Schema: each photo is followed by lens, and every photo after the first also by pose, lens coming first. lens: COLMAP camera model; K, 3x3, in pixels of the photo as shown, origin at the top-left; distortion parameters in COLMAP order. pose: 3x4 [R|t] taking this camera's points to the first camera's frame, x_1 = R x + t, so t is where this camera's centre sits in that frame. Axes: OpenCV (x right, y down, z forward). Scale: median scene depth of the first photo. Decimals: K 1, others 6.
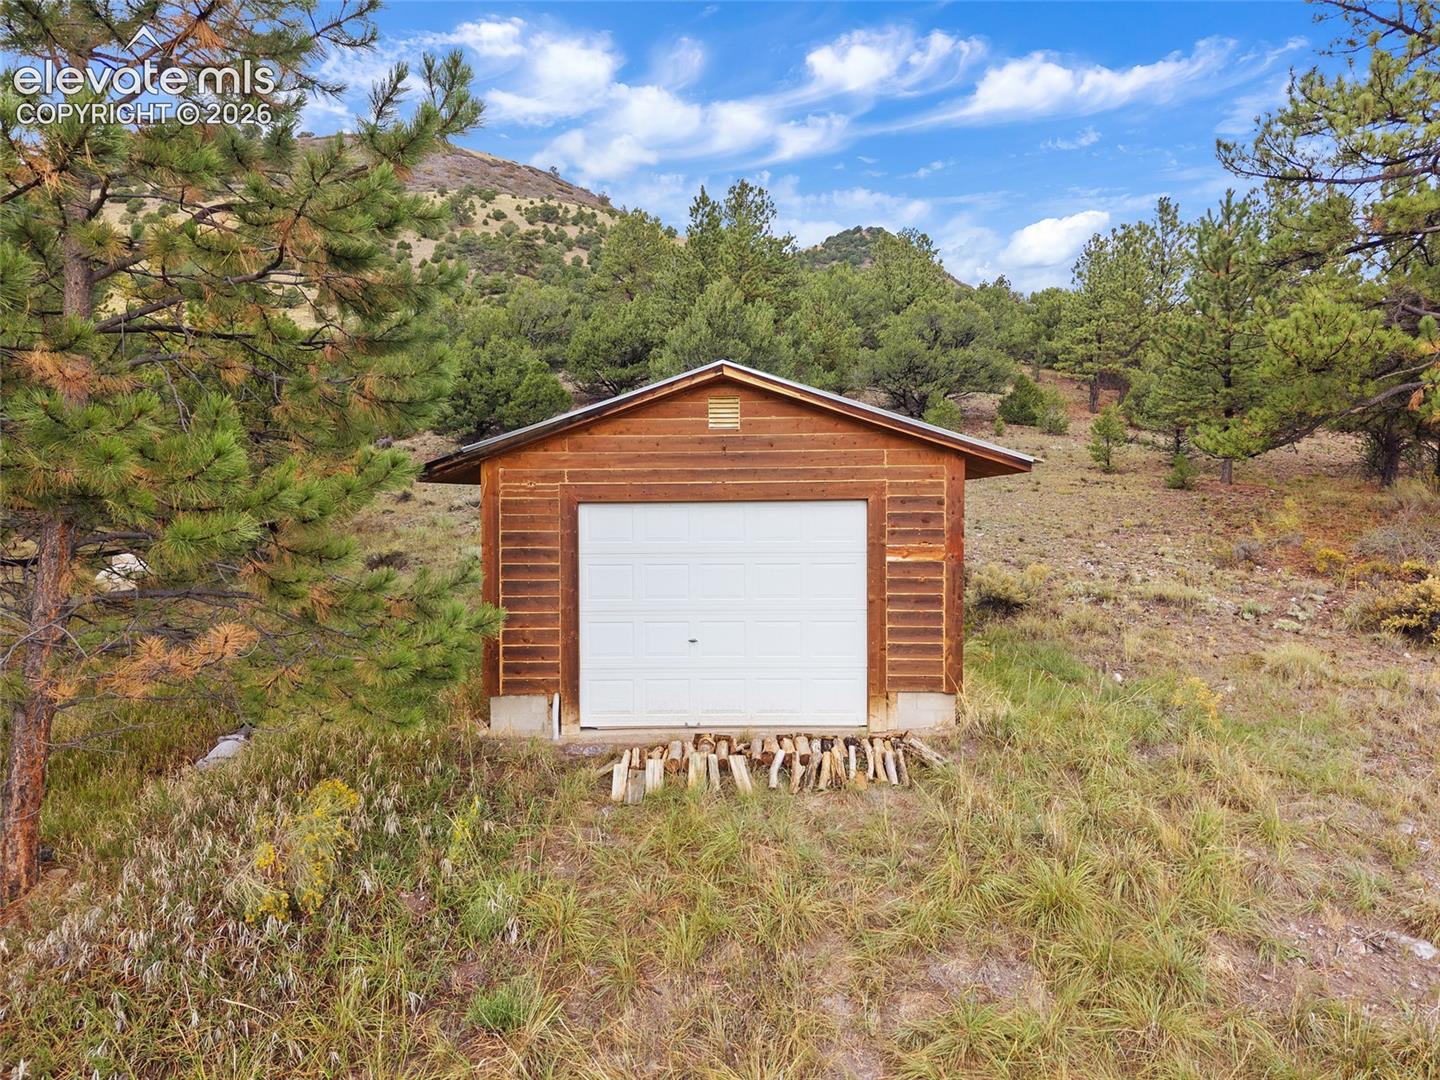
lens RADIAL K [[963.6, 0, 716.7], [0, 963.6, 541.4], [0, 0, 1]] dist [0.023492, -0.019792]
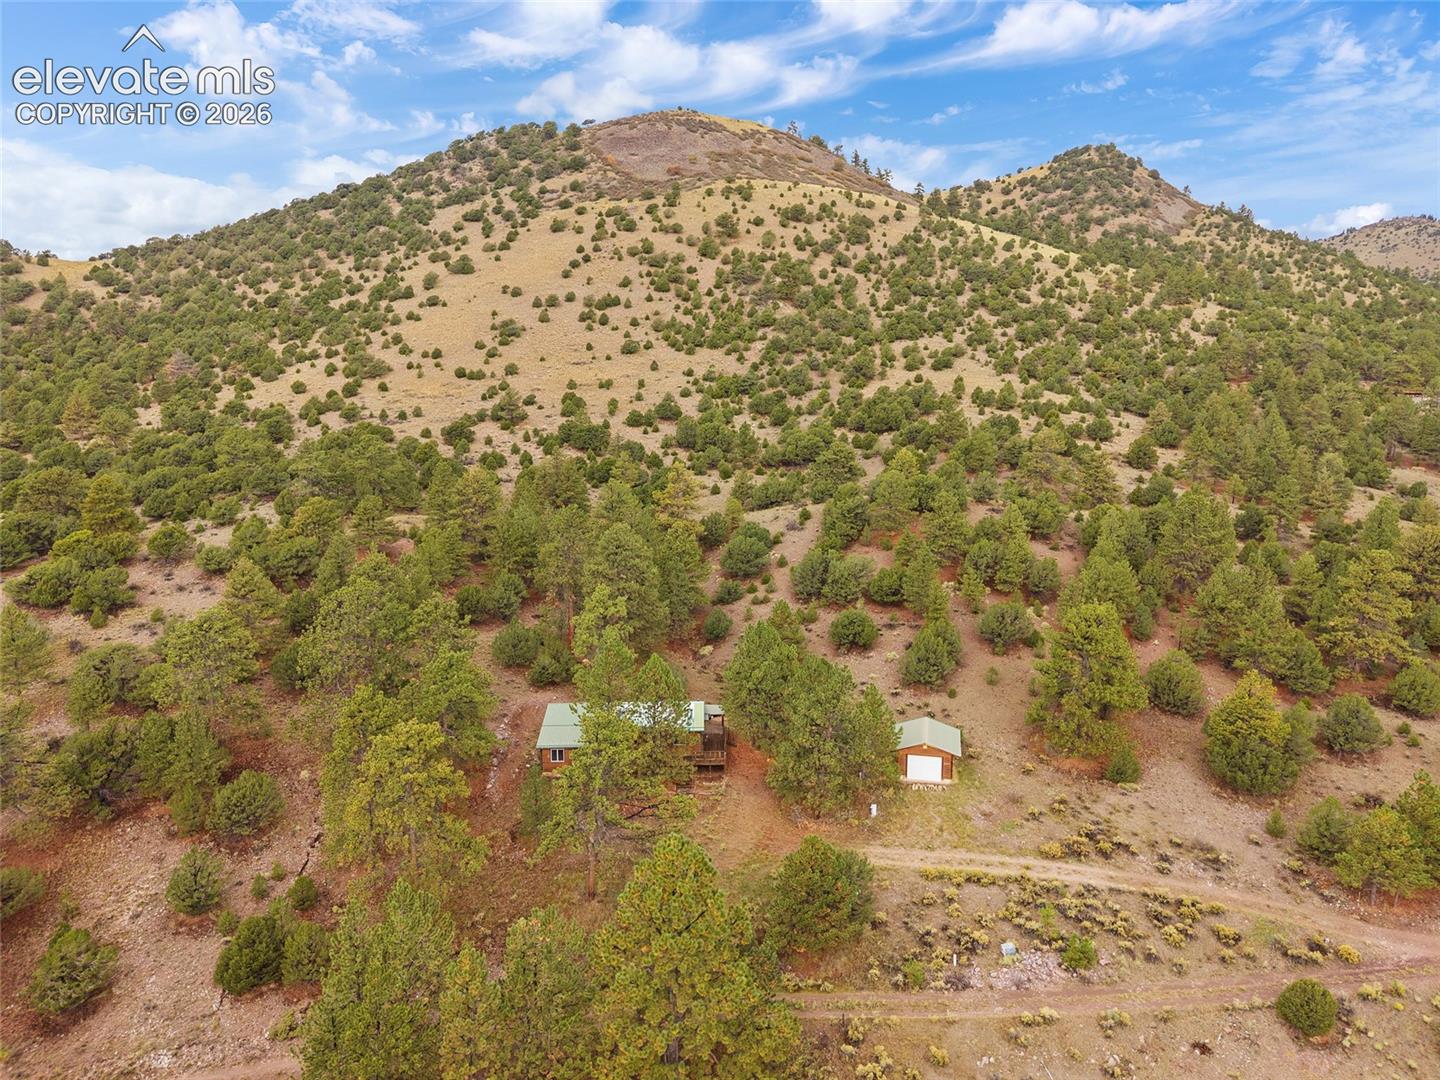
lens RADIAL K [[963.6, 0, 728.2], [0, 963.6, 538.6], [0, 0, 1]] dist [0.023492, -0.019792]
pose [[0.978601, 0.036612, -0.202483, -0.001453], [-0.010601, 0.991707, 0.128081, -0.116861], [0.205493, -0.123193, 0.970874, -0.287677]]
